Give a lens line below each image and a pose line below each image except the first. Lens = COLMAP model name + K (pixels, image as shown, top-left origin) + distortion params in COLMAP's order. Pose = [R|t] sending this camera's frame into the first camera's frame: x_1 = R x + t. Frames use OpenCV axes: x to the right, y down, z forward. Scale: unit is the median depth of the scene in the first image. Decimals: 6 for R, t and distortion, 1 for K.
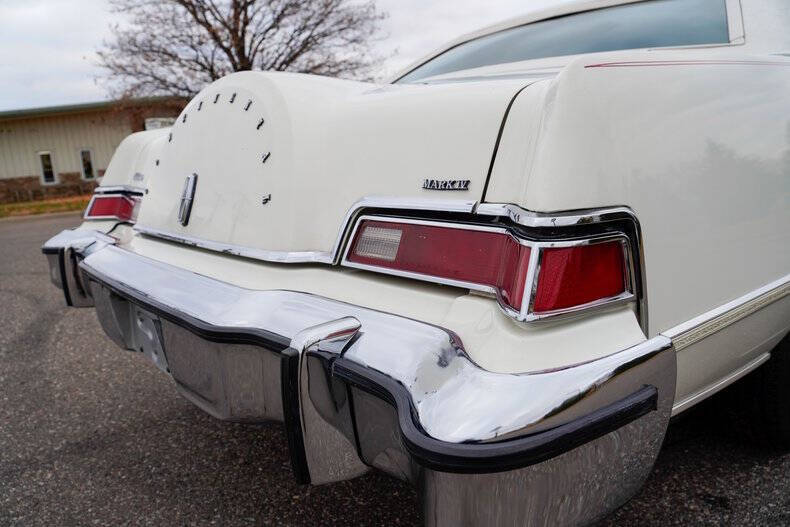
lens RADIAL K [[584.8, 0, 395.0], [0, 584.8, 263.5], [0, 0, 1]] dist [-0.118406, 0.070162]
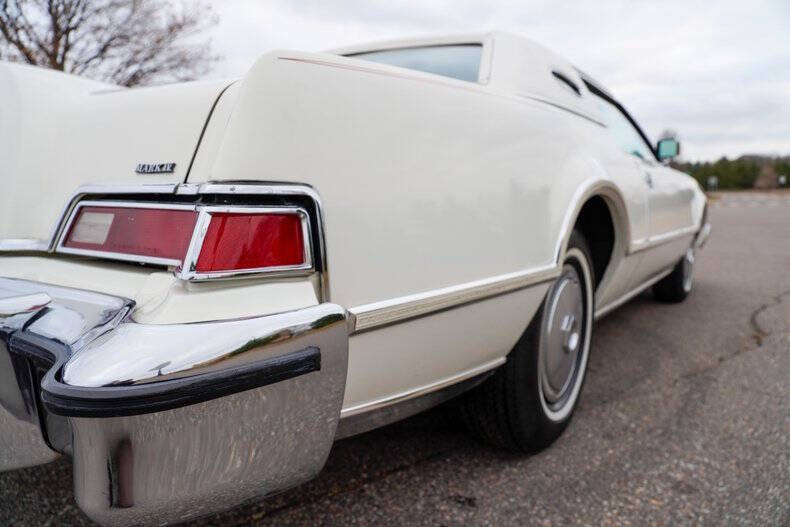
lens RADIAL K [[584.8, 0, 395.0], [0, 584.8, 263.5], [0, 0, 1]] dist [-0.118406, 0.070162]
pose [[0.958534, 0.028828, 0.283517, 0.128724], [-0.005320, 0.996507, -0.083337, 0.068794], [-0.284929, 0.078373, 0.955339, -0.038901]]
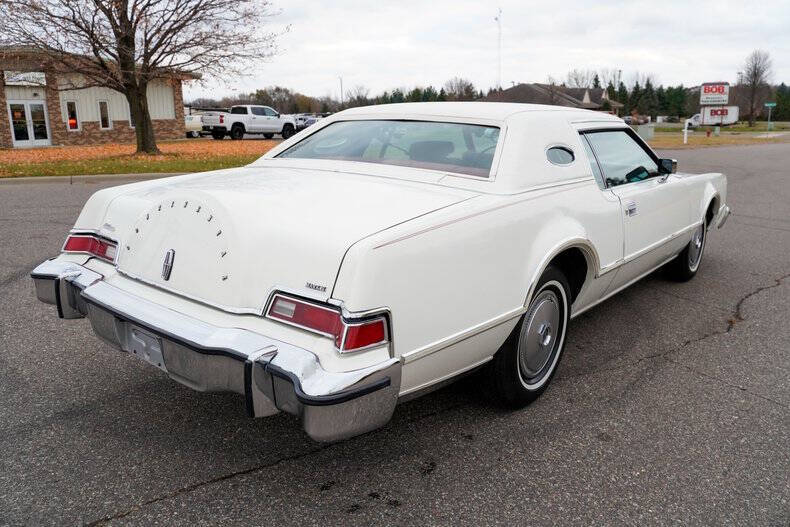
lens RADIAL K [[584.8, 0, 395.0], [0, 584.8, 263.5], [0, 0, 1]] dist [-0.118406, 0.070162]
pose [[0.979714, 0.028298, 0.198393, -0.039852], [-0.035354, 0.998859, 0.032113, -0.189803], [-0.197258, -0.038476, 0.979596, -0.782427]]
